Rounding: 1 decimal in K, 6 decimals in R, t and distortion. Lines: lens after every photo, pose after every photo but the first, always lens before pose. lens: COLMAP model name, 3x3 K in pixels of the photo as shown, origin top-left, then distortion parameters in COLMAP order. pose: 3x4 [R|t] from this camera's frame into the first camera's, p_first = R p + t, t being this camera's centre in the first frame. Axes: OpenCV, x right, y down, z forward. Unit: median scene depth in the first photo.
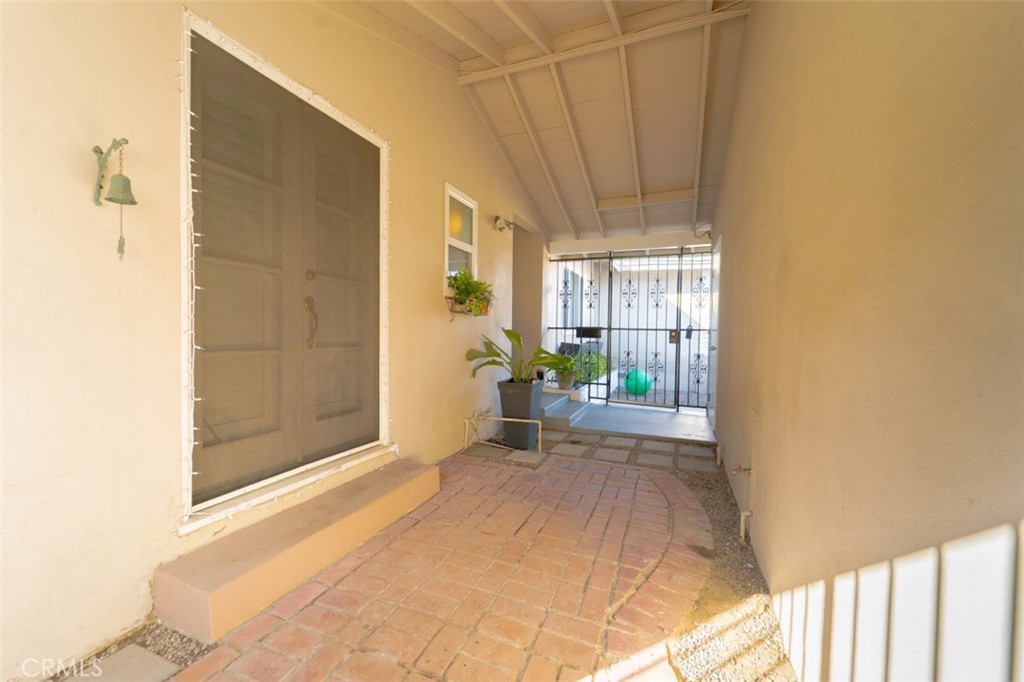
lens RADIAL K [[413.5, 0, 512.0], [0, 413.5, 341.0], [0, 0, 1]] dist [0.001378, -0.000179]
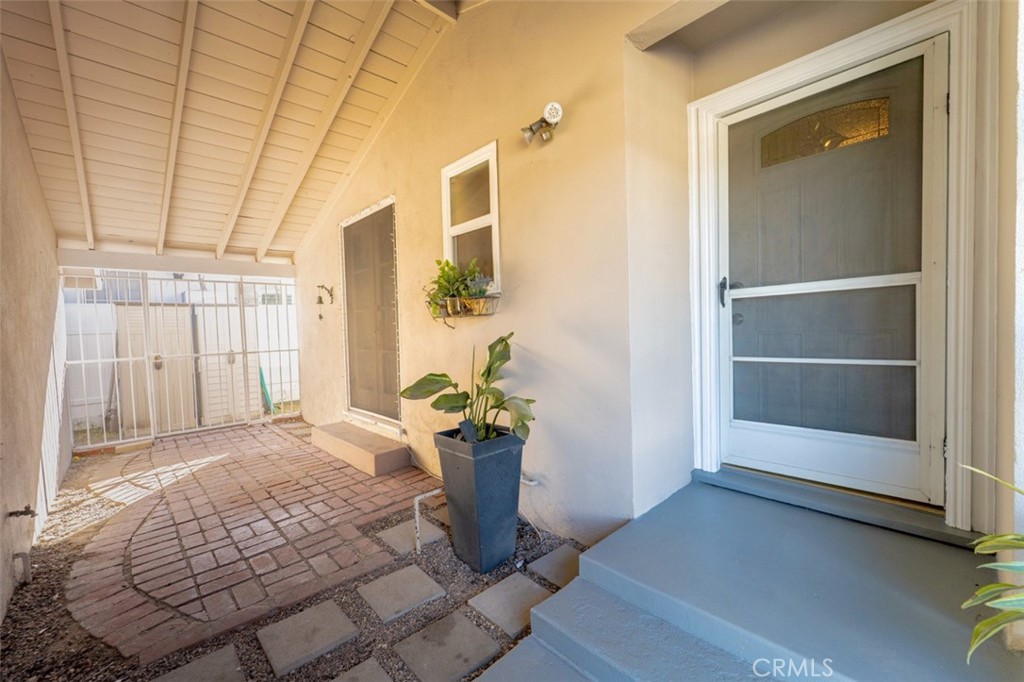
lens RADIAL K [[413.5, 0, 512.0], [0, 413.5, 341.0], [0, 0, 1]] dist [0.001378, -0.000179]
pose [[-0.425845, 0.036979, -0.904040, 0.569247], [0.013079, 0.999312, 0.034715, -0.049935], [0.904702, 0.002960, -0.426036, 1.477798]]
